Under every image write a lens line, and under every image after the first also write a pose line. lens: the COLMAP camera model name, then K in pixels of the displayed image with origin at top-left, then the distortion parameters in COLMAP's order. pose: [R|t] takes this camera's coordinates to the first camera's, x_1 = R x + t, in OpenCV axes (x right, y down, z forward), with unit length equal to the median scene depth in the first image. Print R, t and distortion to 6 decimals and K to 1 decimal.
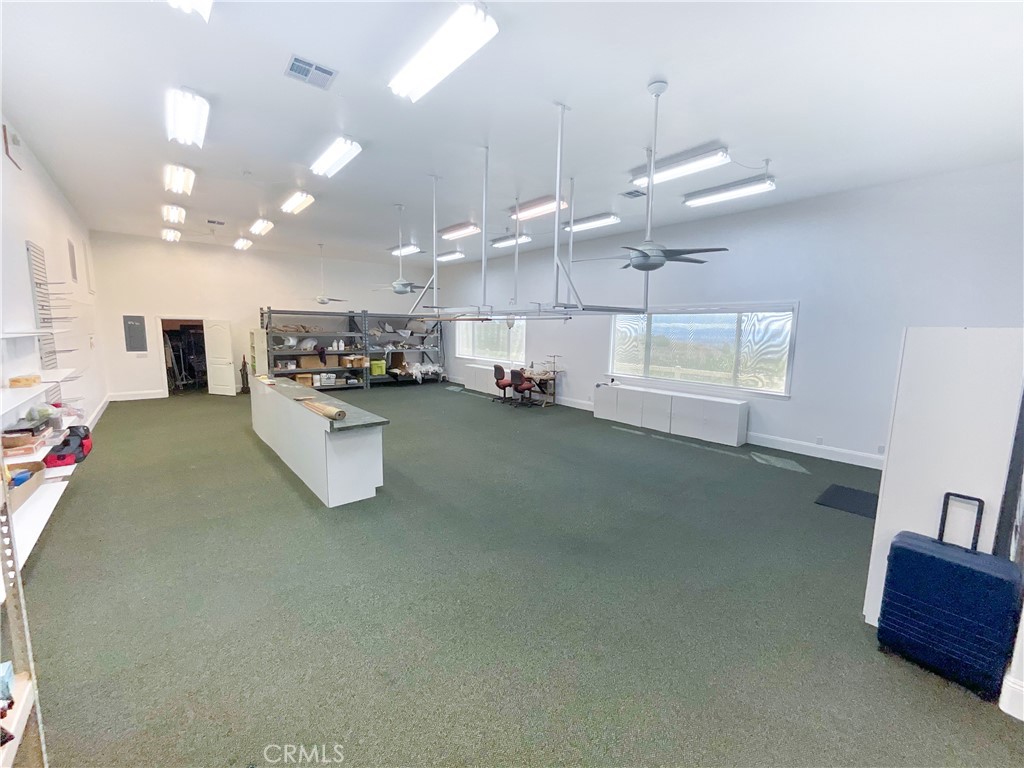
lens RADIAL K [[414.6, 0, 513.0], [0, 414.6, 381.7], [0, 0, 1]] dist [0.002218, 0.001006]
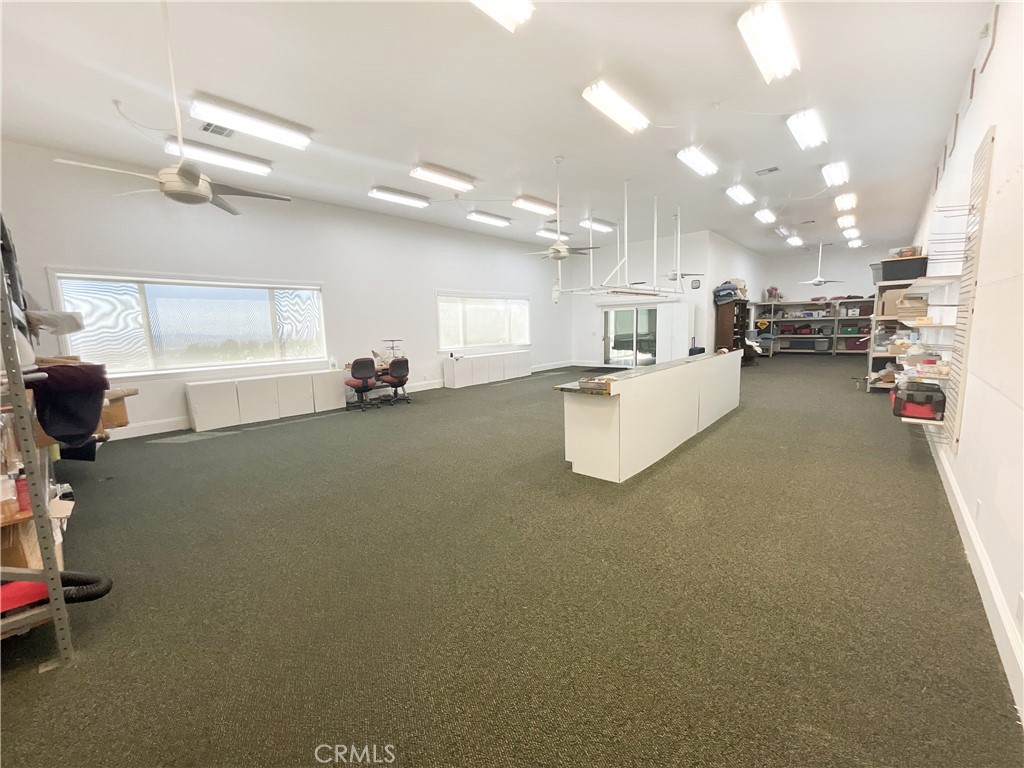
lens RADIAL K [[414.6, 0, 513.0], [0, 414.6, 381.7], [0, 0, 1]] dist [0.002218, 0.001006]
pose [[-0.137756, -0.173221, 0.975201, -0.813341], [0.132660, 0.972490, 0.191478, -0.112256], [-0.981542, 0.155747, -0.110987, 0.875957]]
